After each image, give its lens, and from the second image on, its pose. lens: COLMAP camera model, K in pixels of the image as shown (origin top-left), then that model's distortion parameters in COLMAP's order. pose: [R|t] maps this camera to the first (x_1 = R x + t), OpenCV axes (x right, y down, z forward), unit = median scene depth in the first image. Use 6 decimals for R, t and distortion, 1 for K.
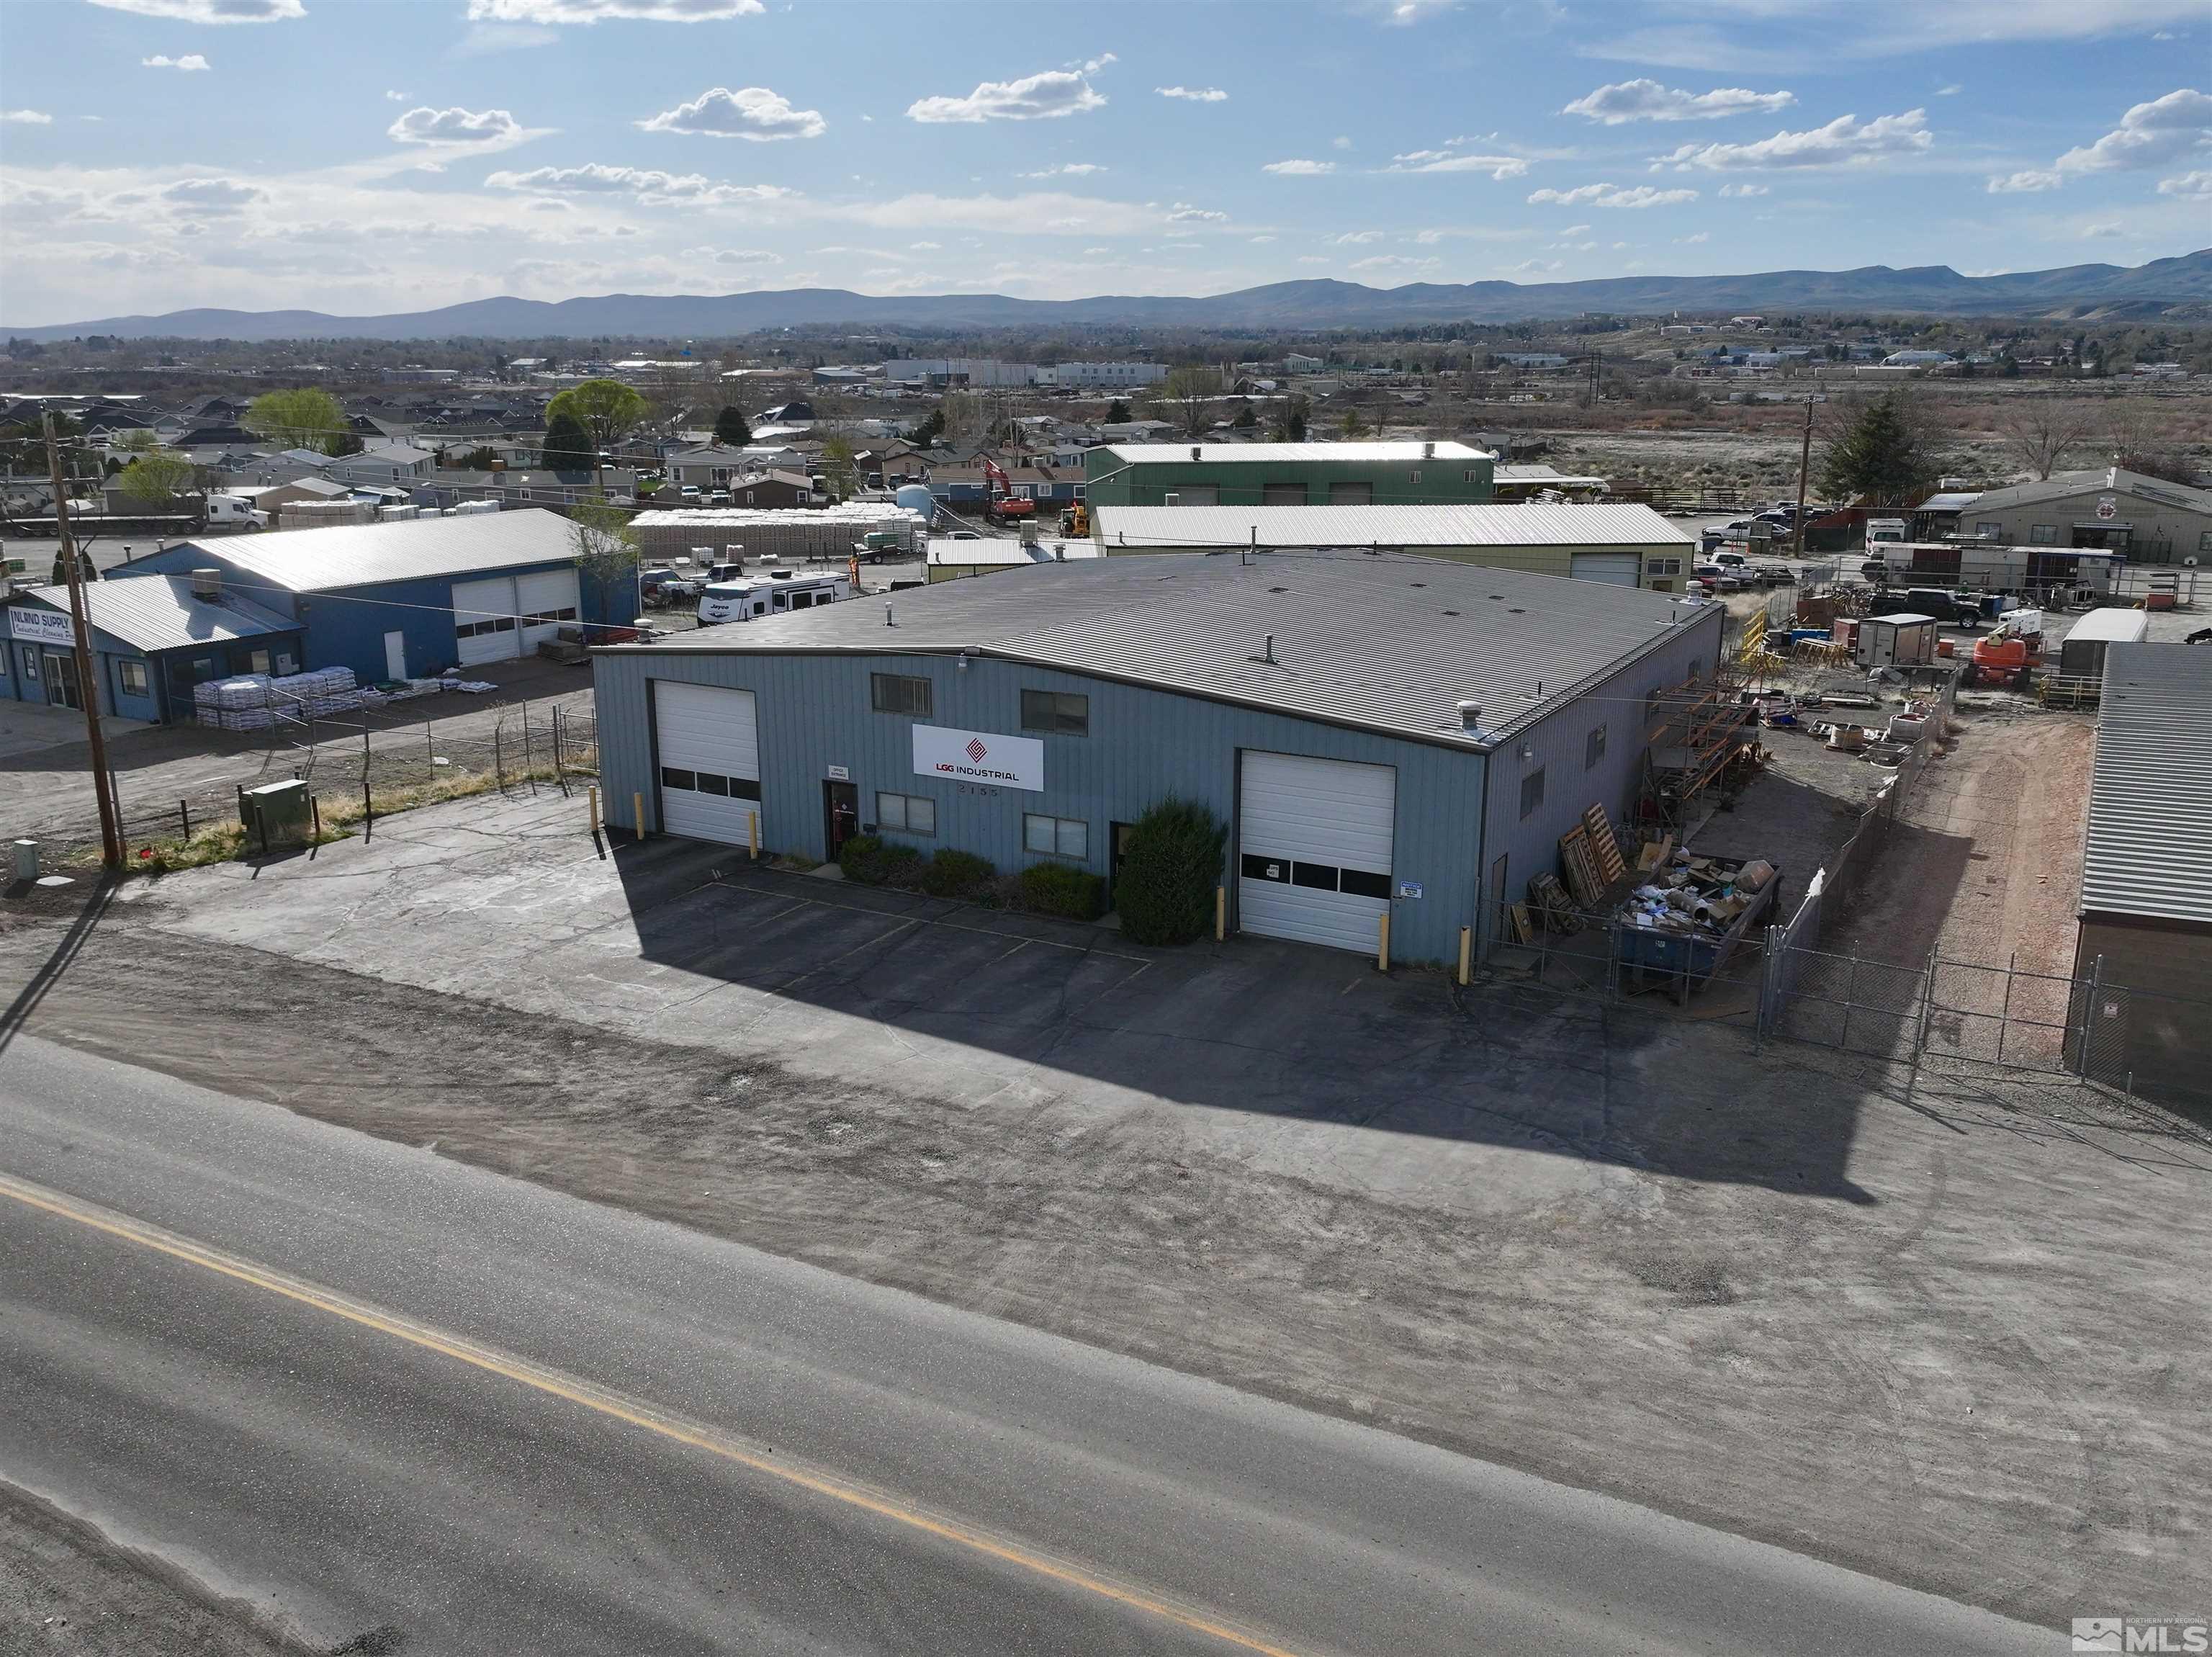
lens RADIAL K [[1756.4, 0, 1110.4], [0, 1756.4, 826.2], [0, 0, 1]] dist [0.002768, 0.004451]
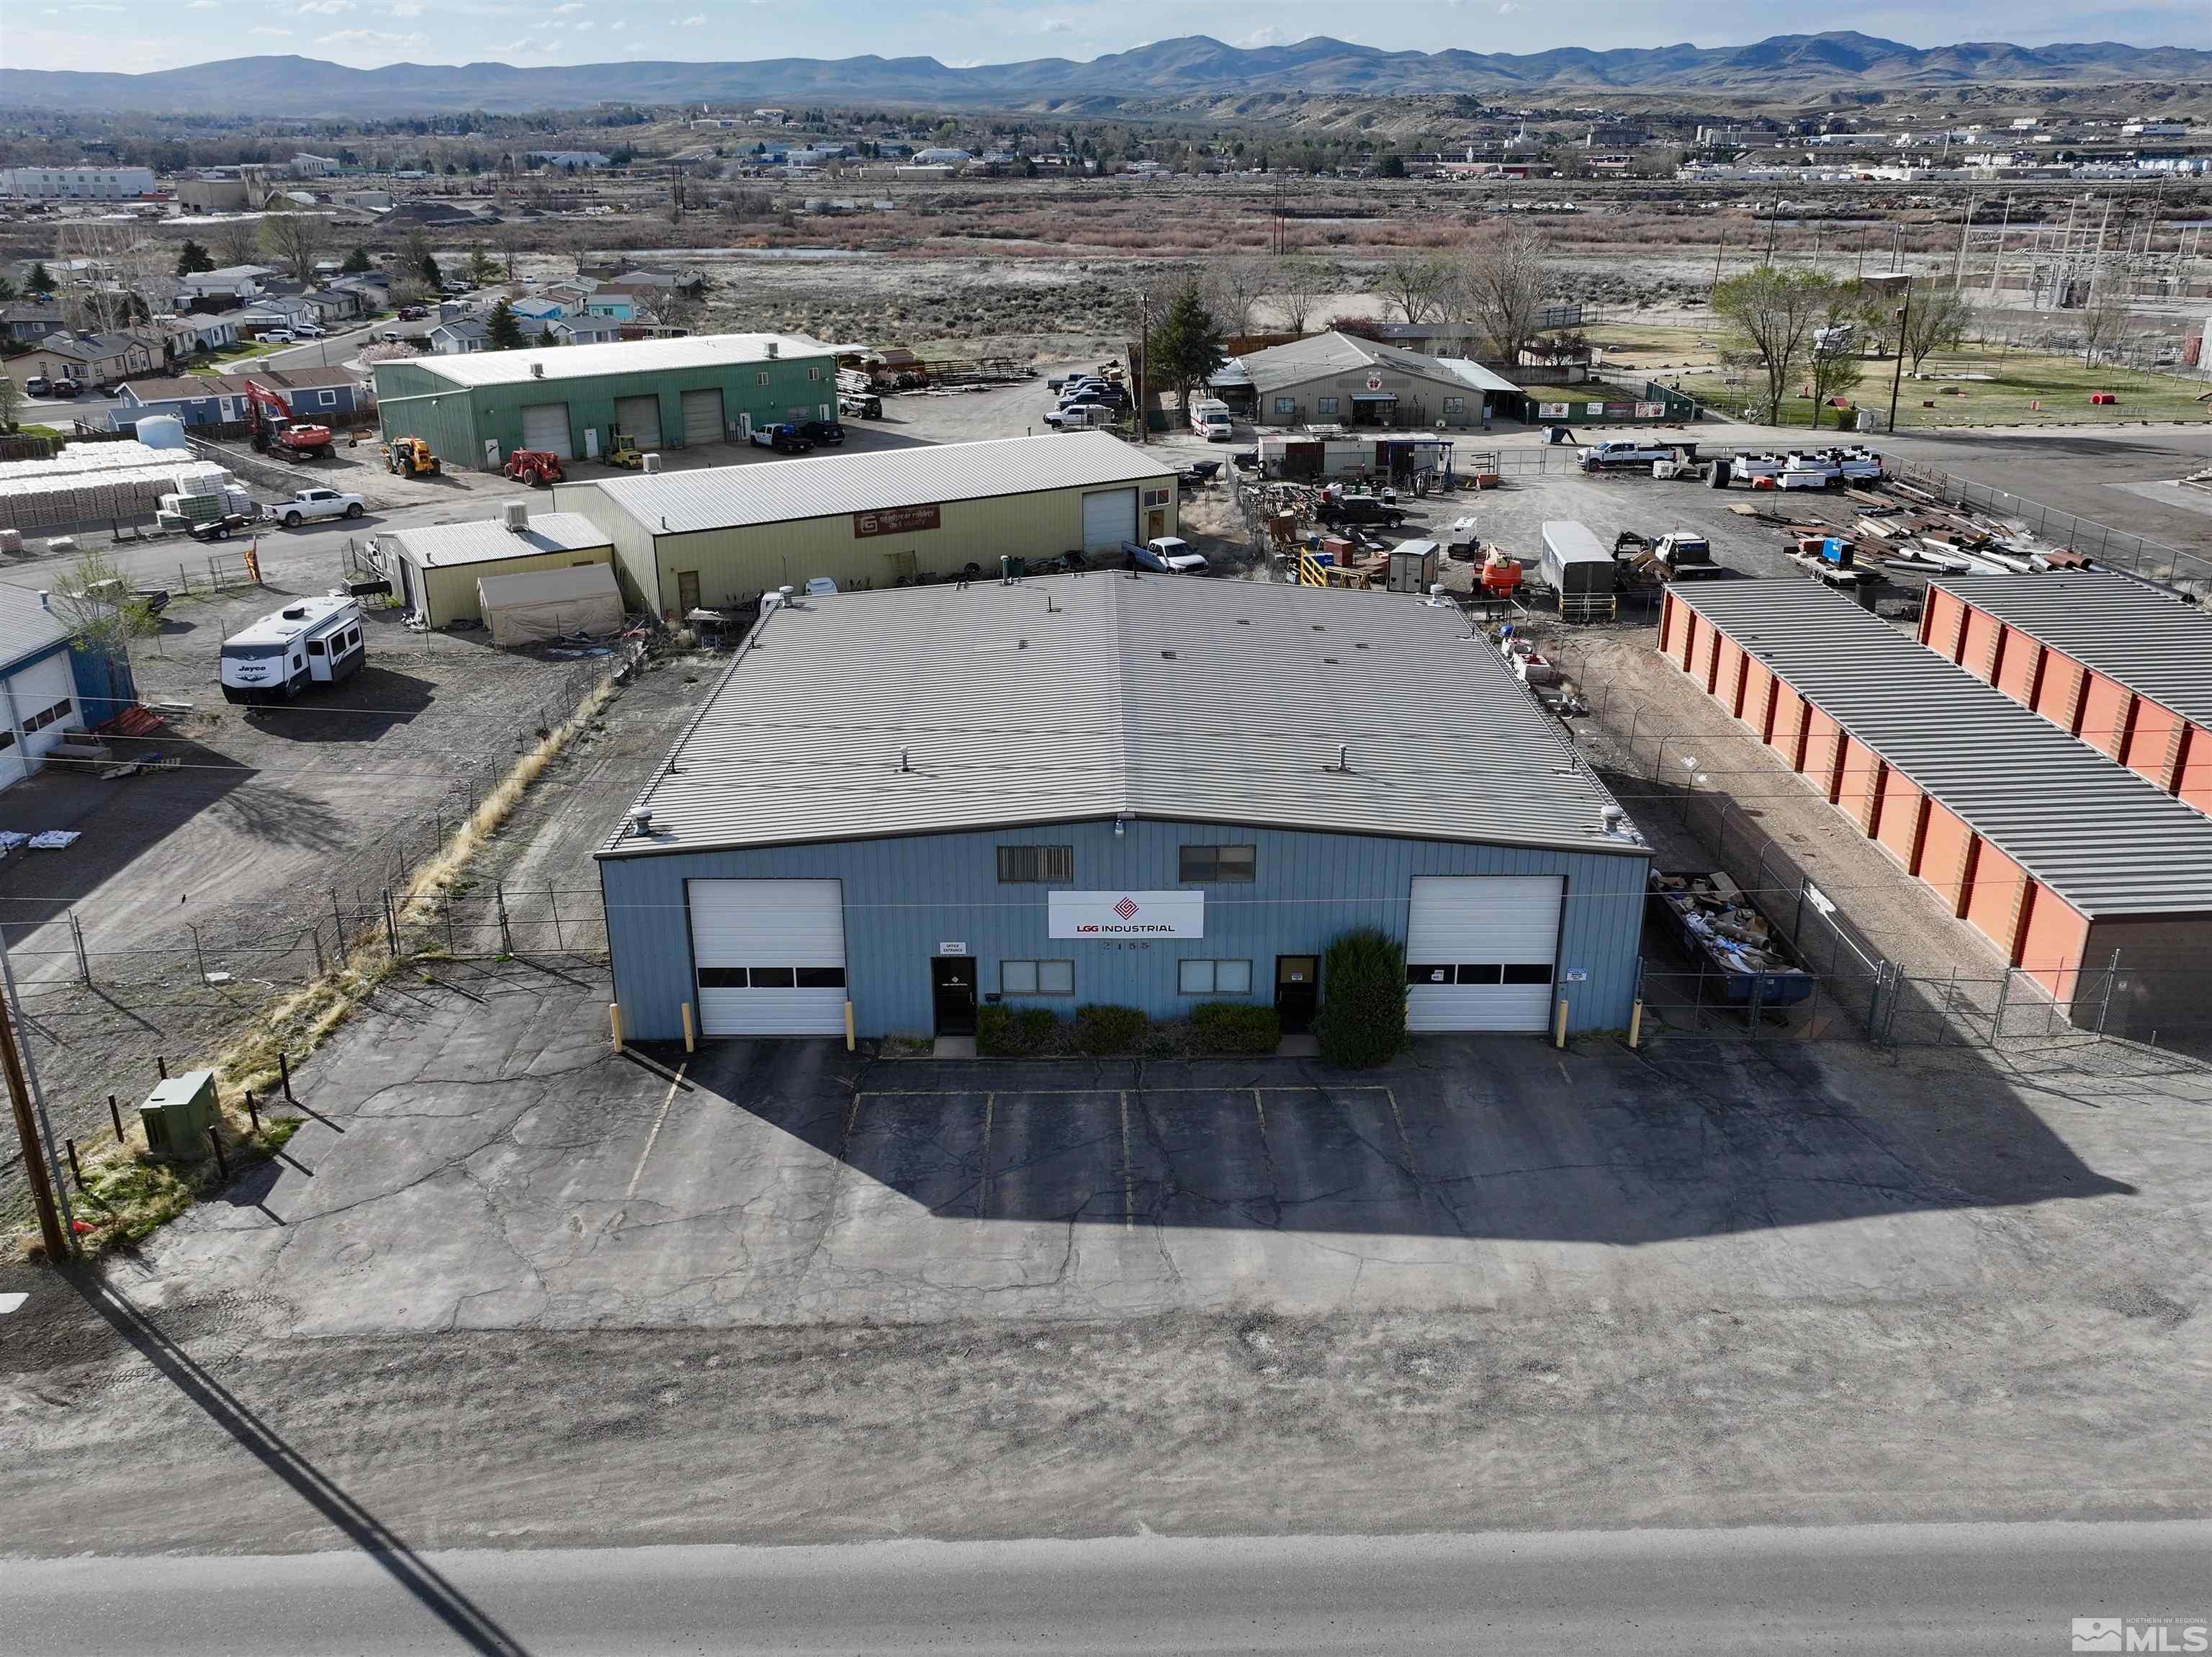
lens RADIAL K [[1756.4, 0, 1110.4], [0, 1756.4, 826.2], [0, 0, 1]] dist [0.002768, 0.004451]
pose [[0.867193, -0.181654, 0.463658, -0.539244], [0.130330, 0.981429, 0.140750, -0.231065], [-0.480615, -0.061629, 0.874763, 0.131396]]
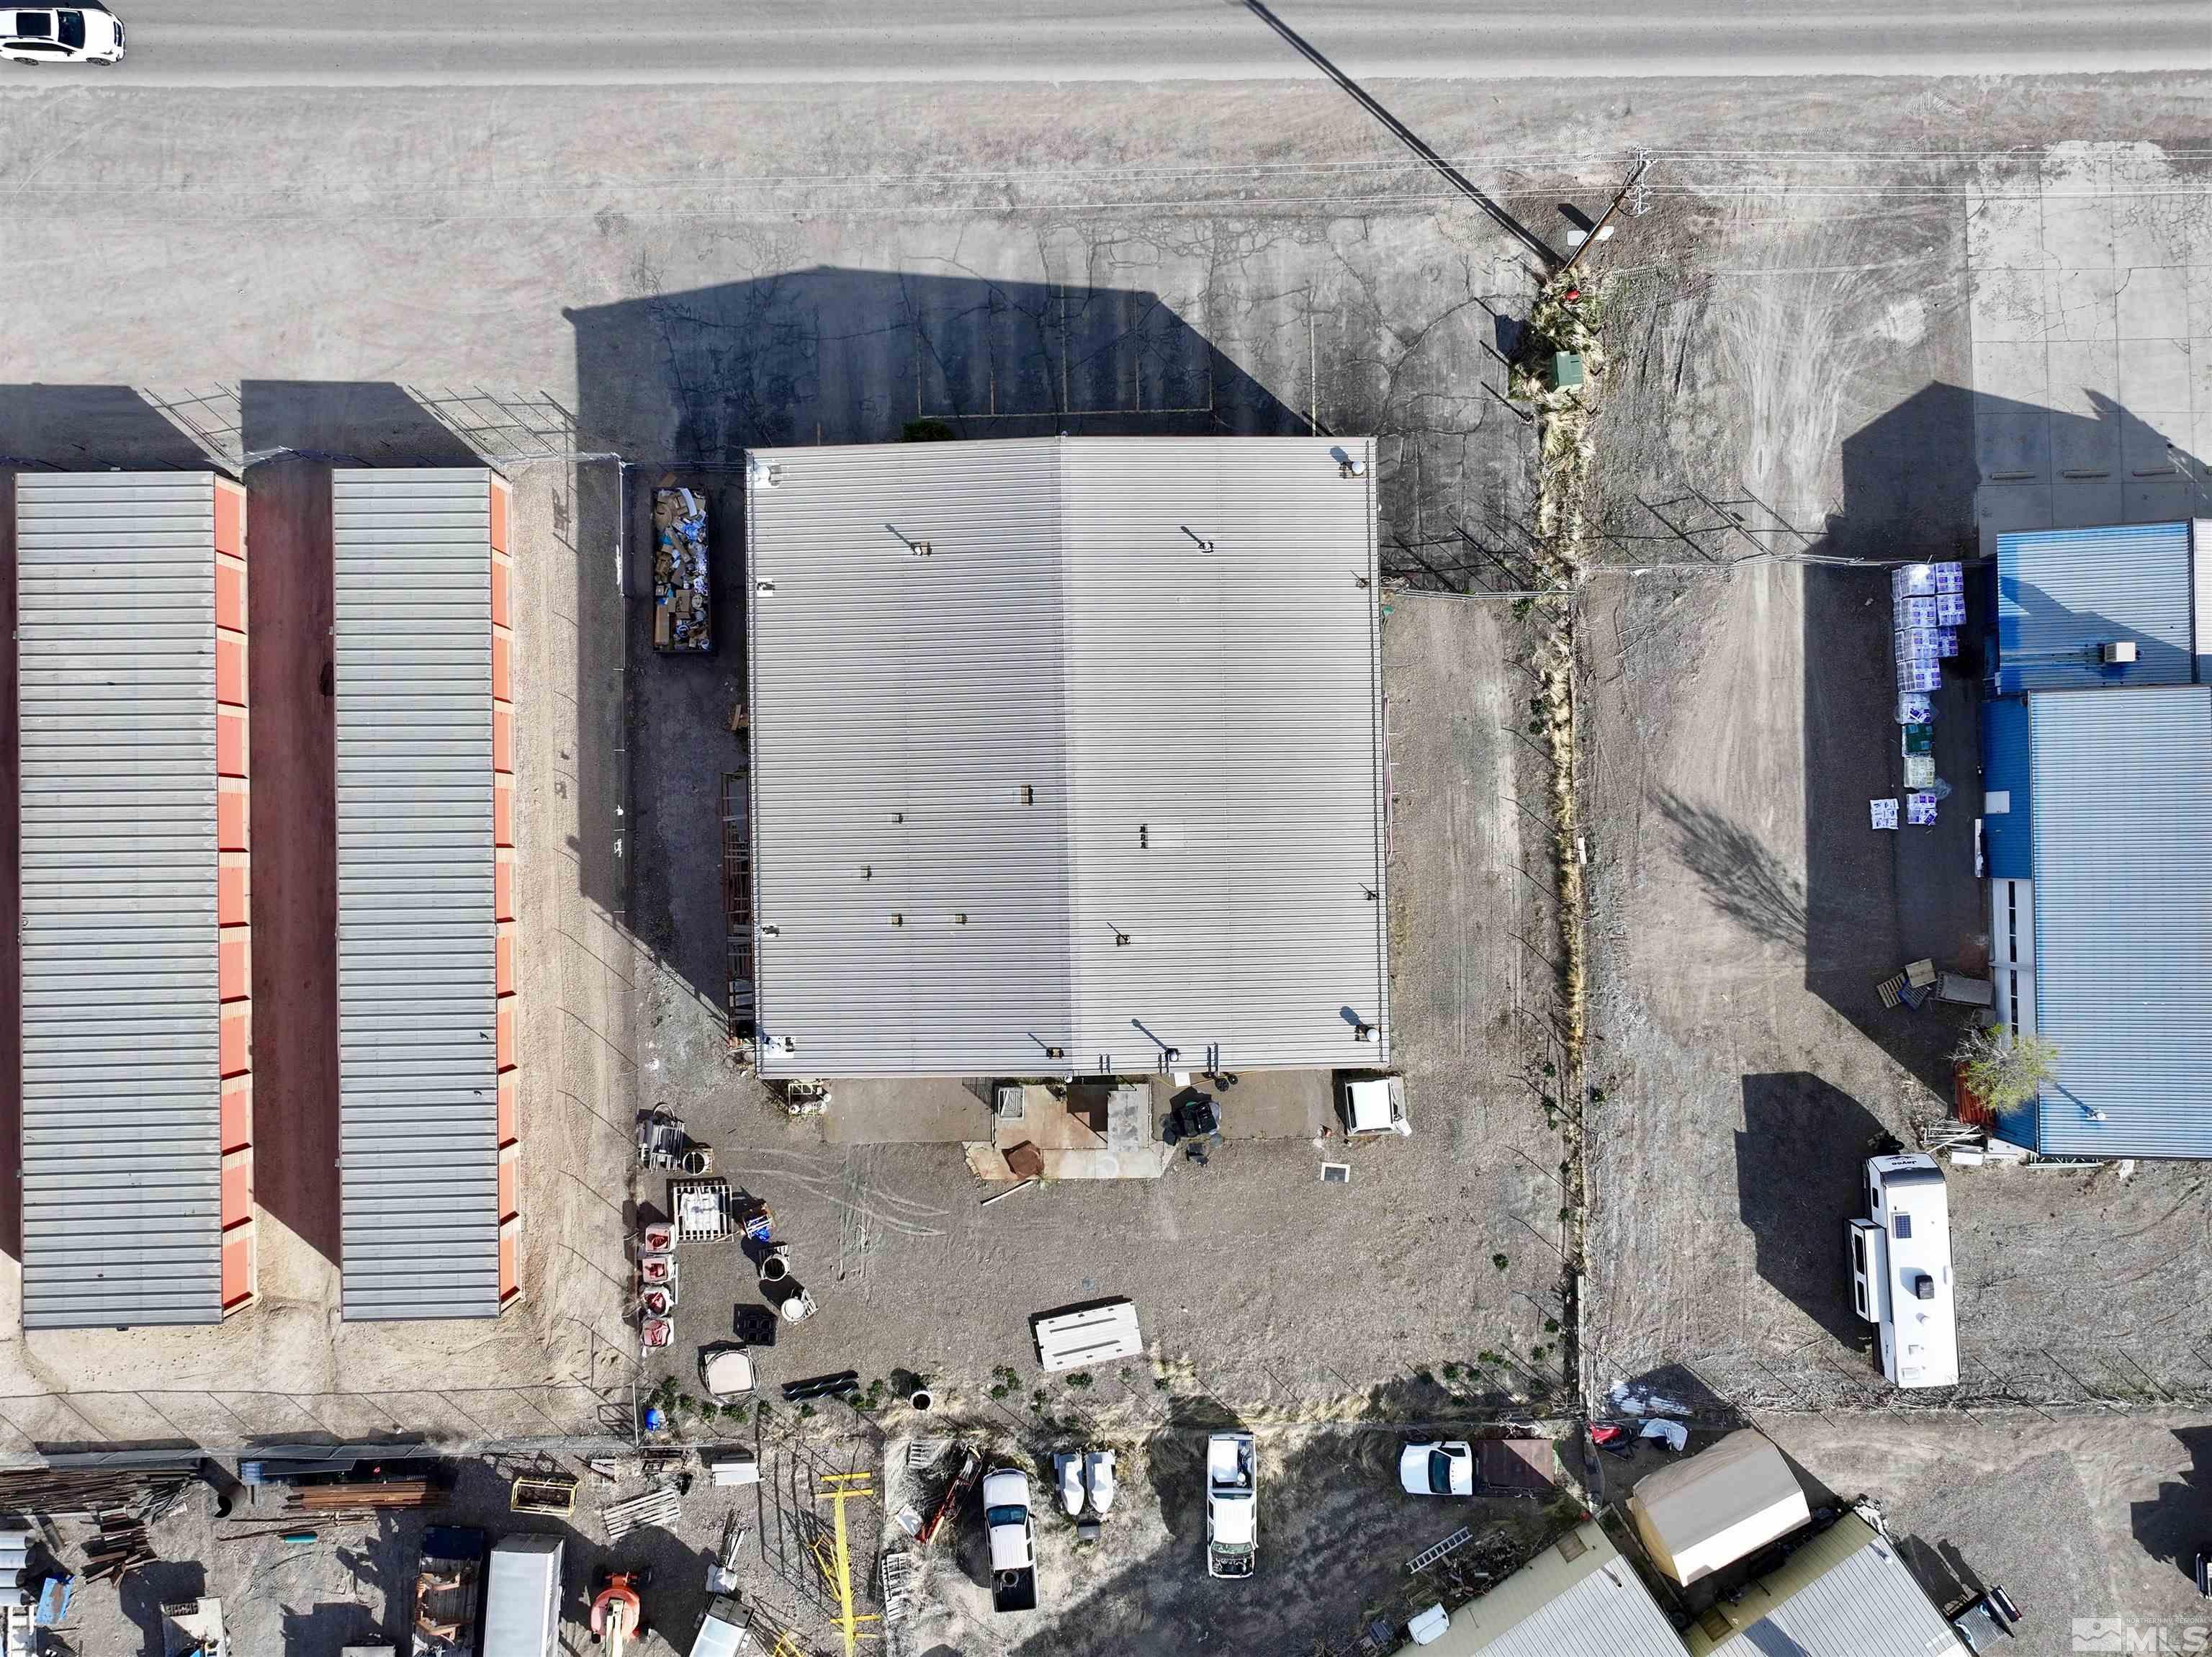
lens RADIAL K [[1756.4, 0, 1110.4], [0, 1756.4, 826.2], [0, 0, 1]] dist [0.002768, 0.004451]
pose [[-0.863010, 0.505120, -0.008260, 0.079557], [-0.131636, -0.209059, 0.969003, -1.762725], [0.487736, 0.837346, 0.246912, 0.906804]]
